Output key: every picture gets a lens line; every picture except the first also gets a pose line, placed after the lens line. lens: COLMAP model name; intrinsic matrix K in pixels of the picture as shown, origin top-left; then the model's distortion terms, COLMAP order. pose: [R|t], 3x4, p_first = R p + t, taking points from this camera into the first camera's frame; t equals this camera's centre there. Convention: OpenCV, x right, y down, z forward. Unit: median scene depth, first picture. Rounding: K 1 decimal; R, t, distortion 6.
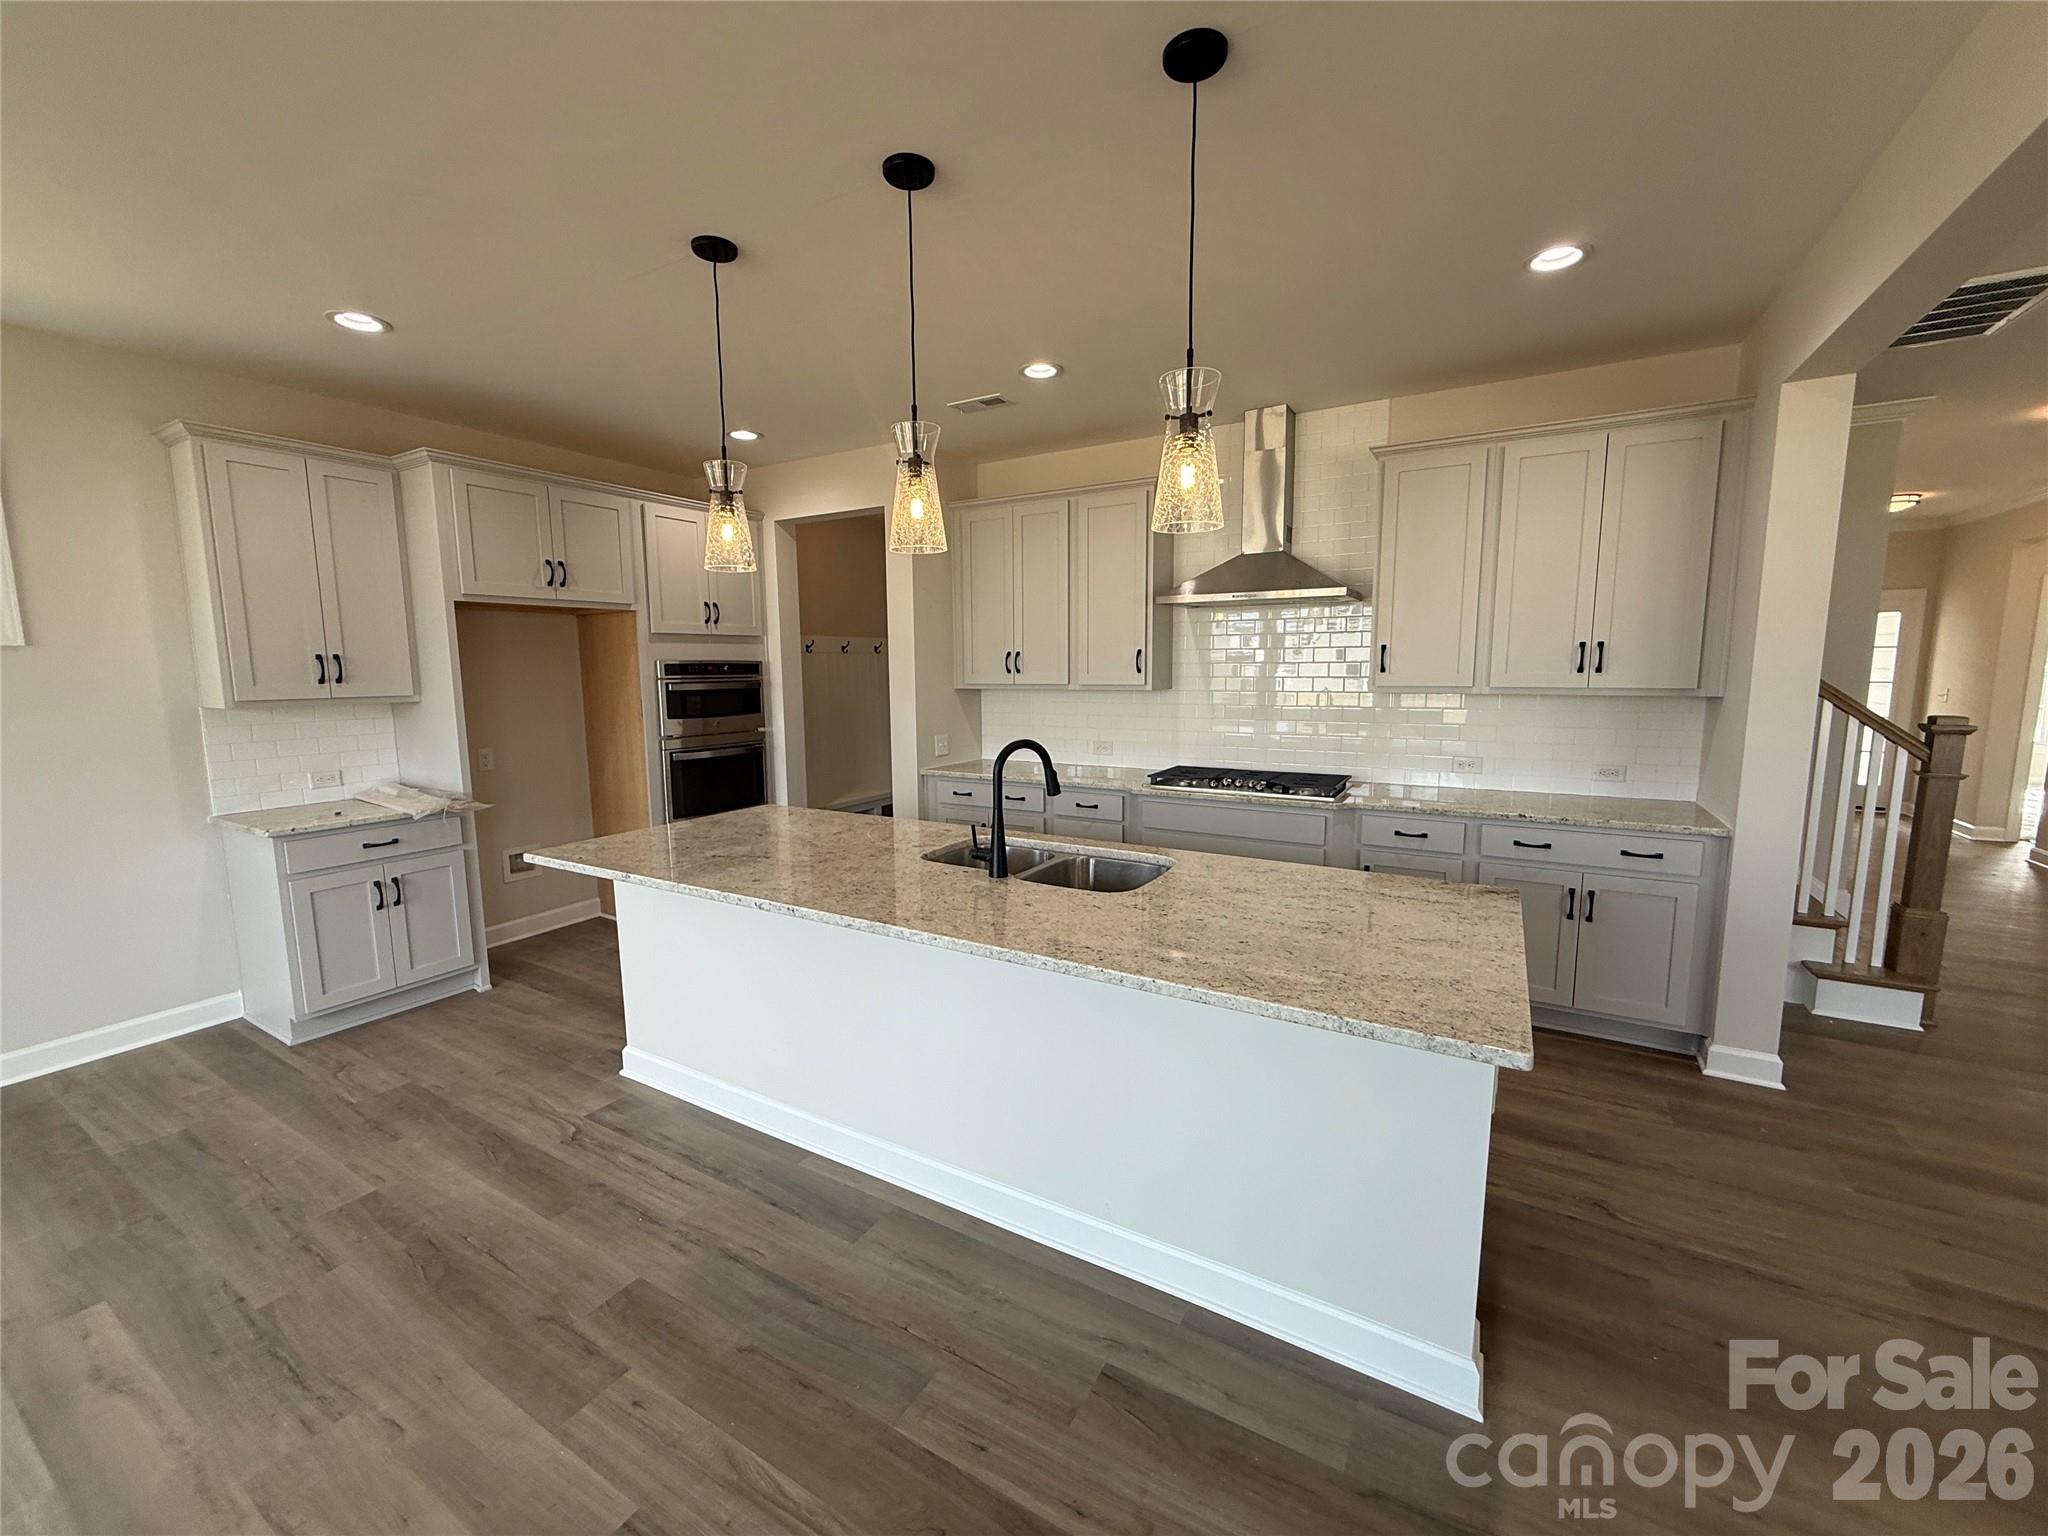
lens RADIAL K [[812.9, 0, 1016.0], [0, 812.9, 766.4], [0, 0, 1]] dist [0.000630, -0.000187]
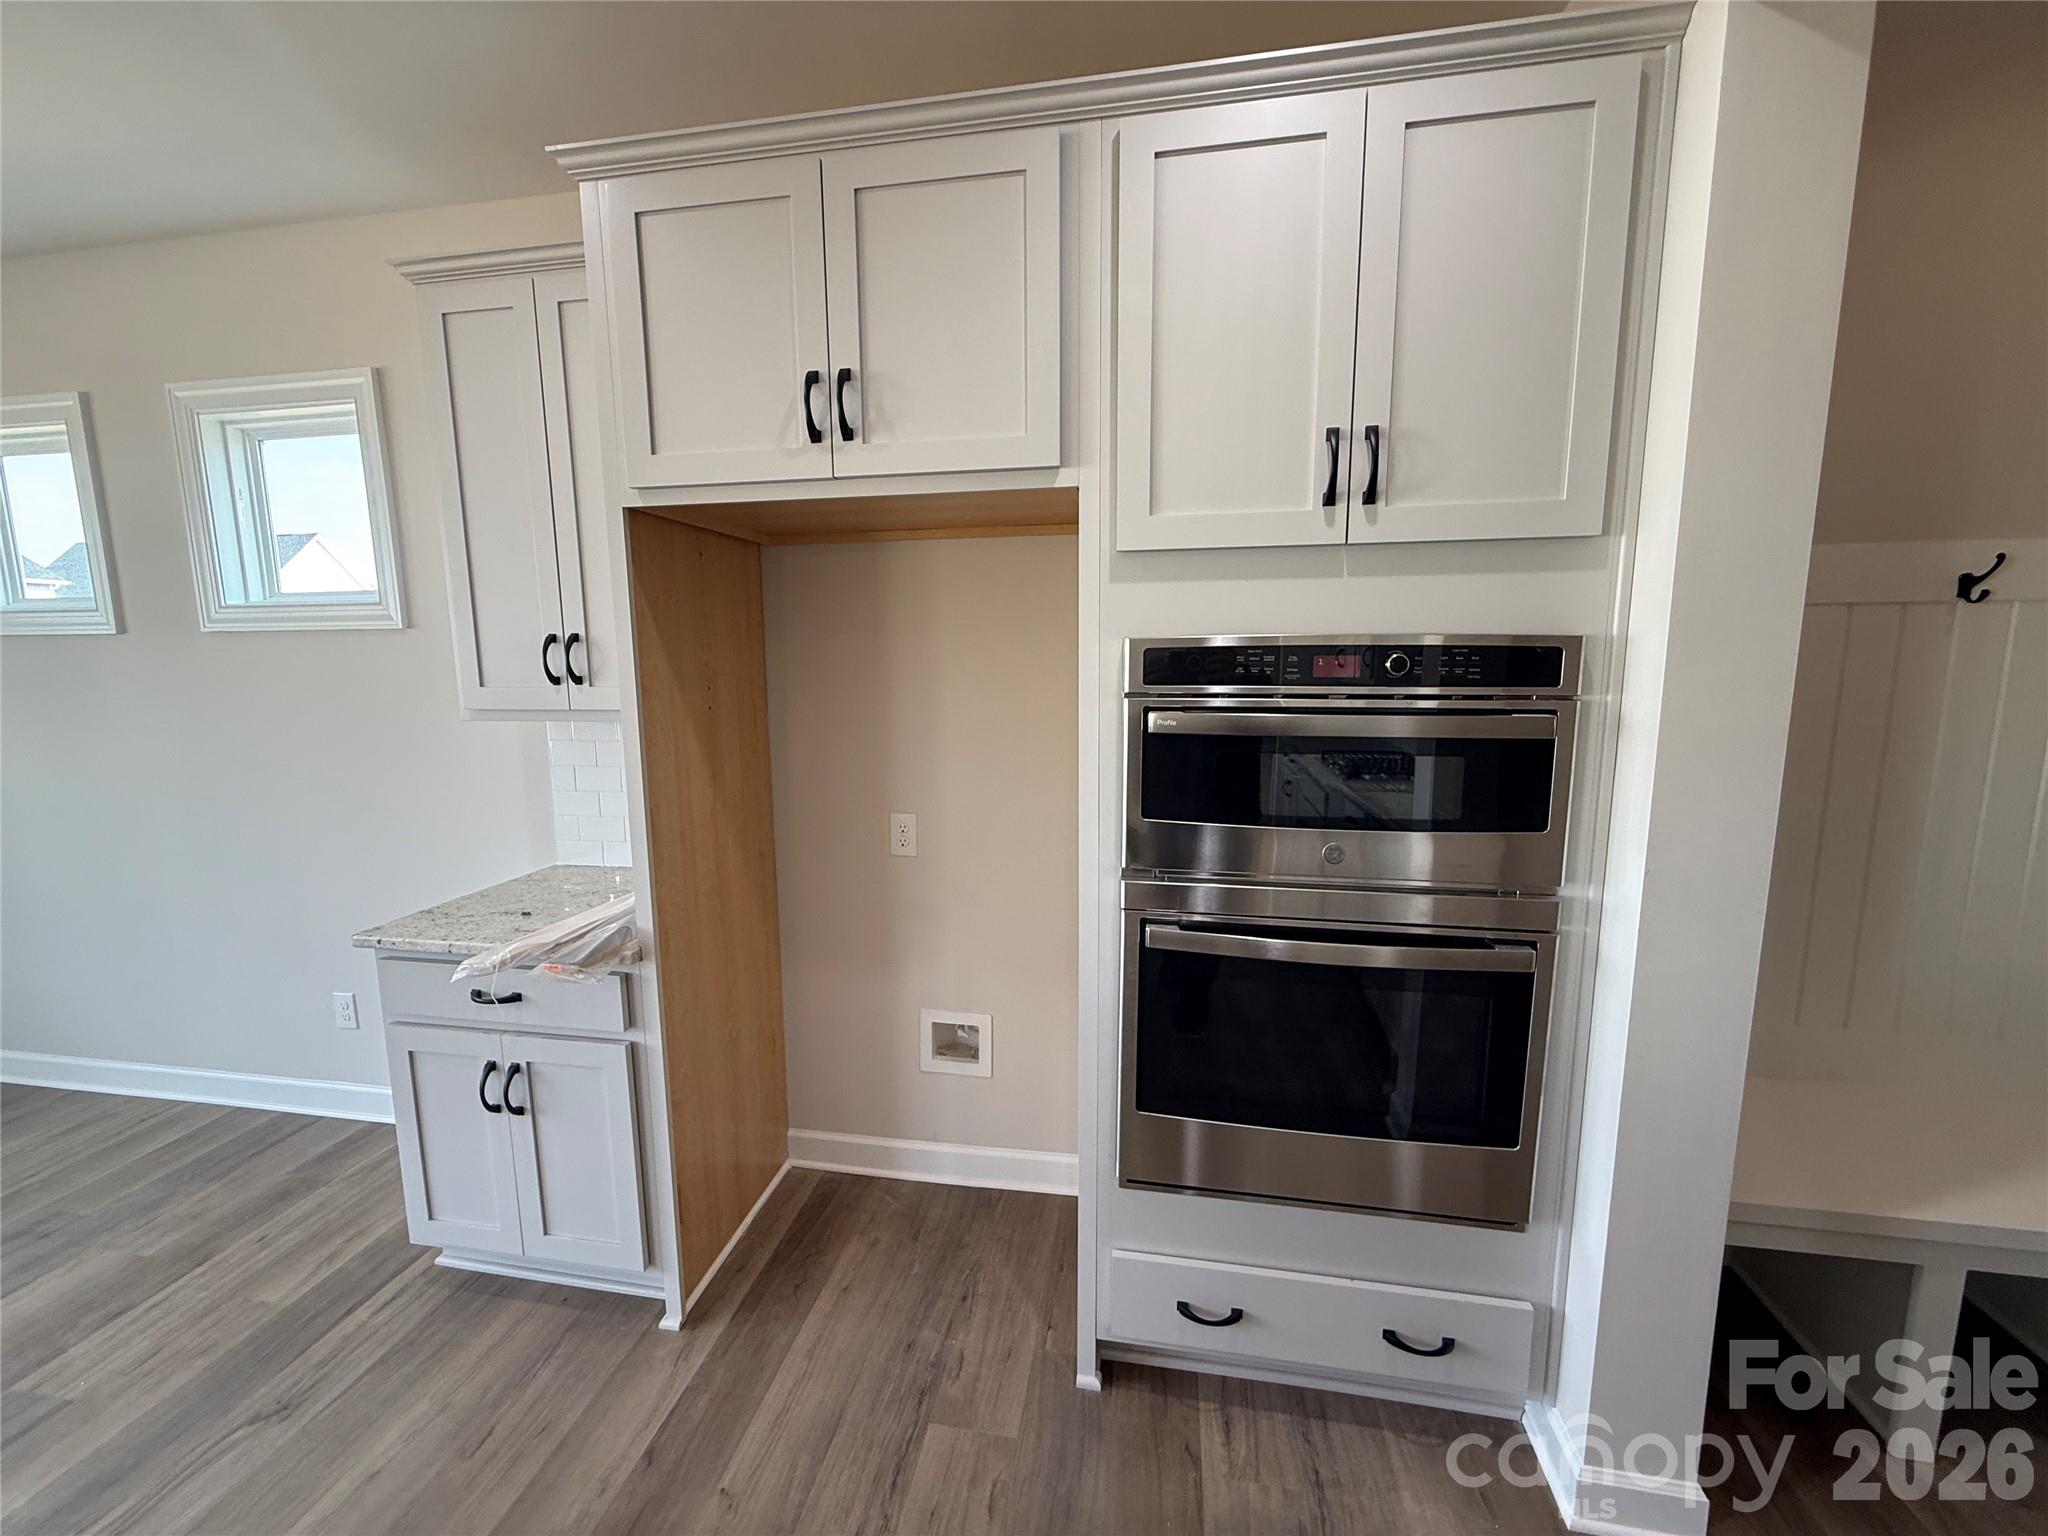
lens RADIAL K [[812.9, 0, 1016.0], [0, 812.9, 766.4], [0, 0, 1]] dist [0.000630, -0.000187]
pose [[0.354158, 0.137363, -0.925042, -0.208651], [-0.111197, 0.988322, 0.104187, -0.149349], [0.928551, 0.065963, 0.365297, 1.161747]]
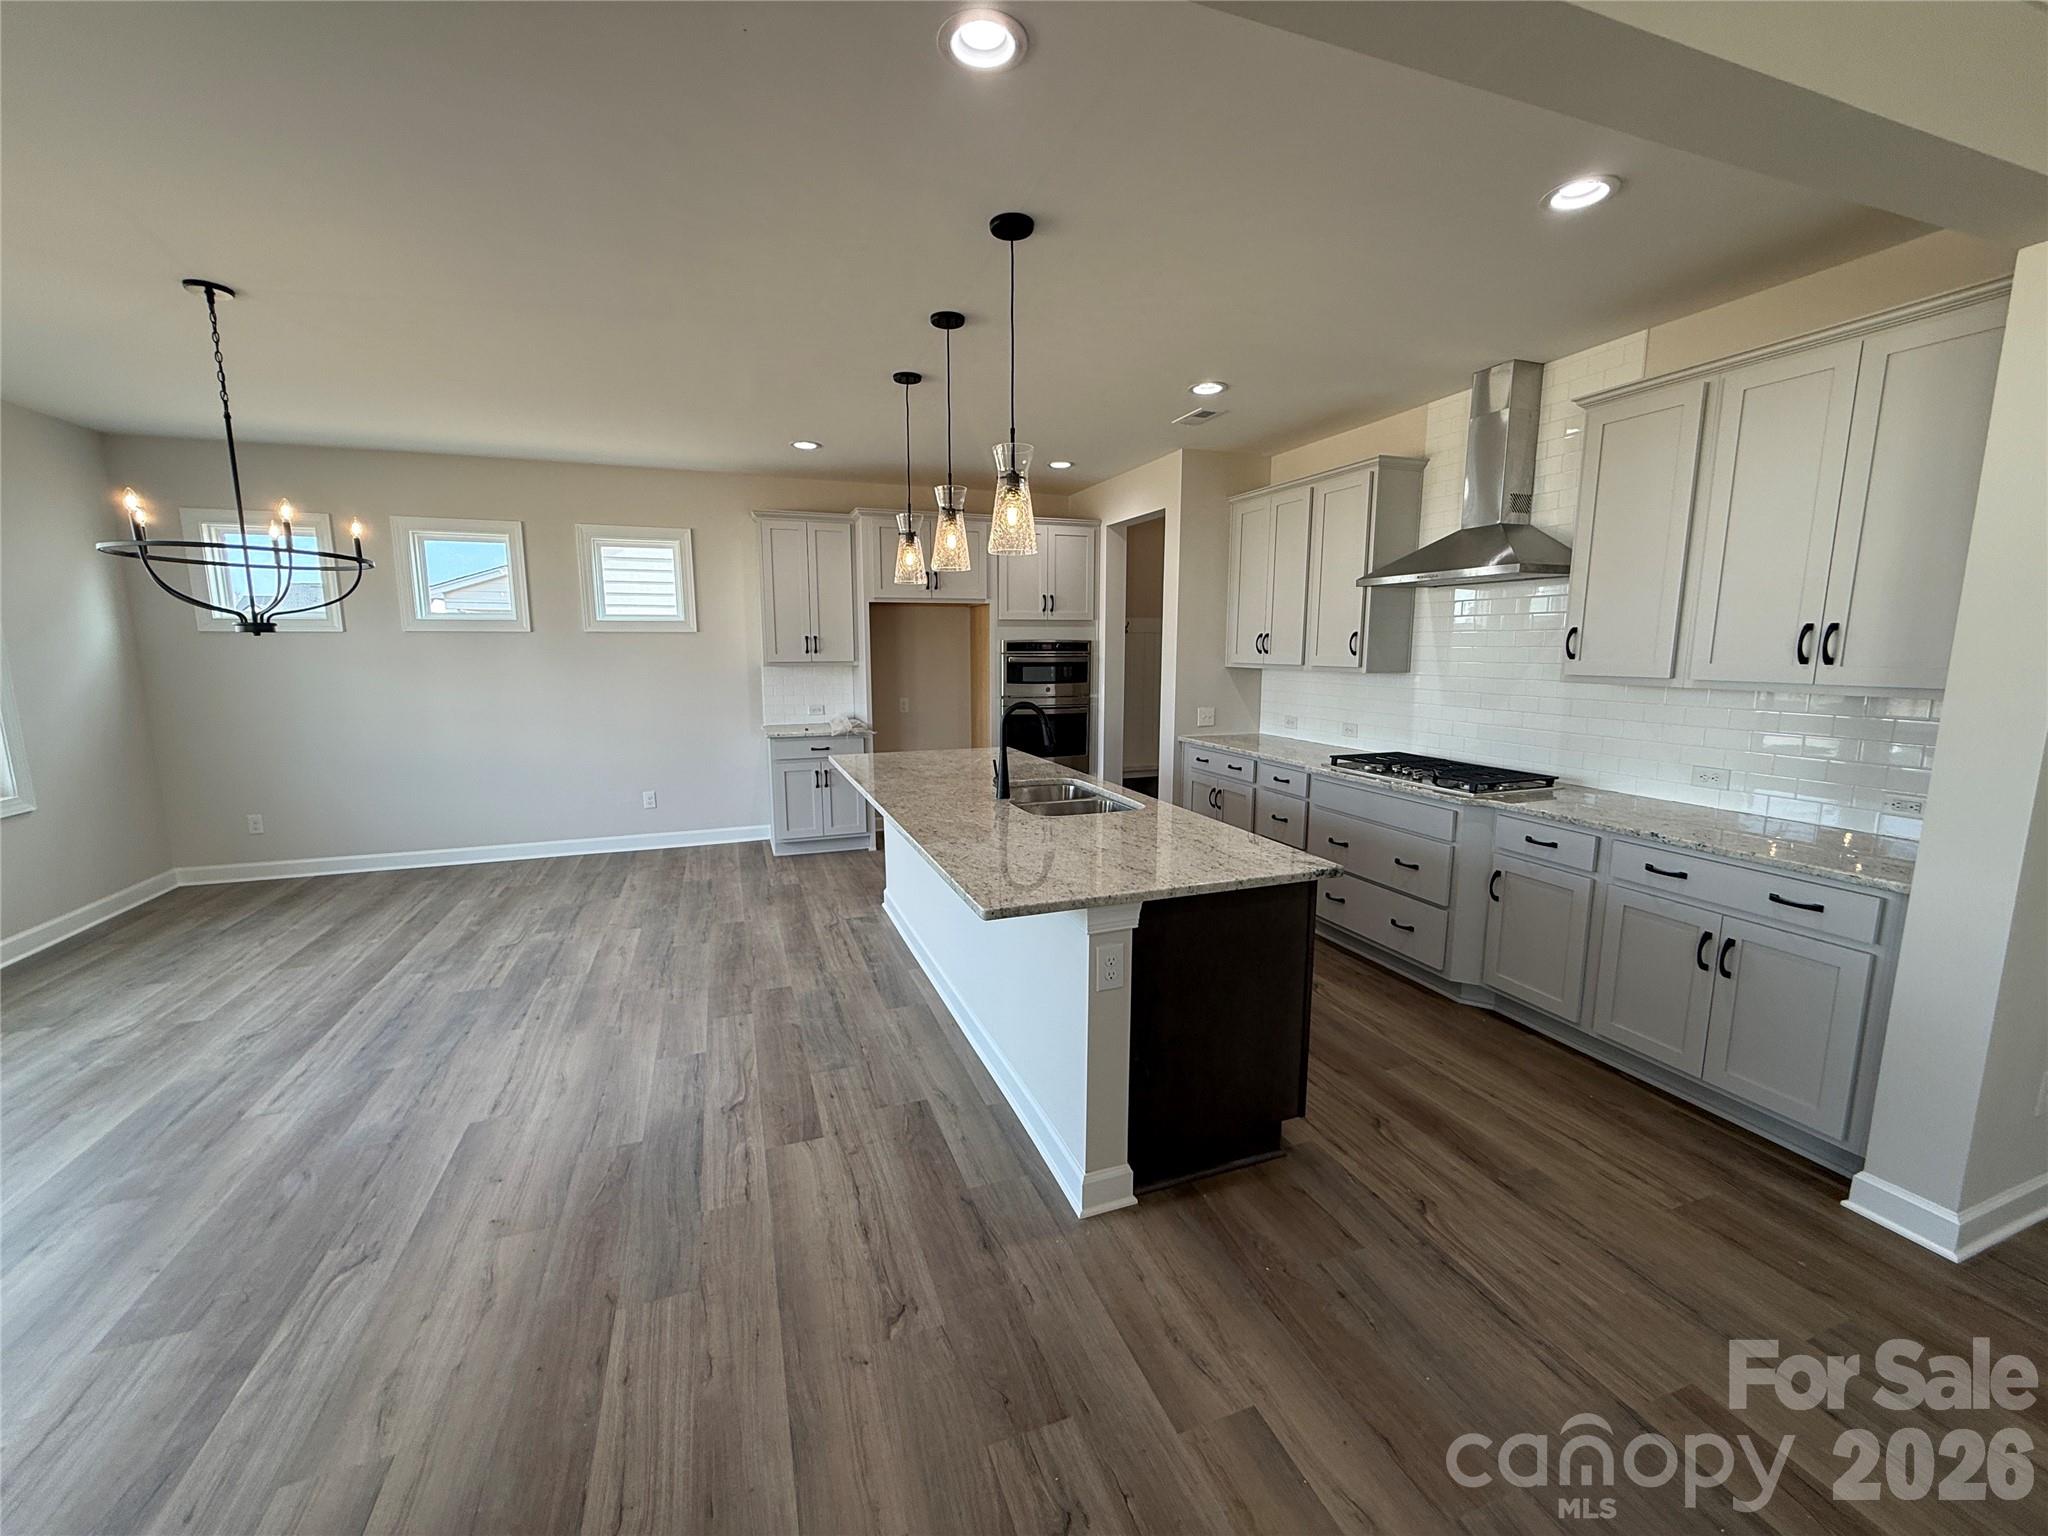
lens RADIAL K [[812.9, 0, 1016.0], [0, 812.9, 766.4], [0, 0, 1]] dist [0.000630, -0.000187]
pose [[0.773303, 0.102831, -0.625642, 0.616383], [-0.085203, 0.994664, 0.058171, -0.001478], [0.628285, 0.008323, 0.777938, -0.055955]]
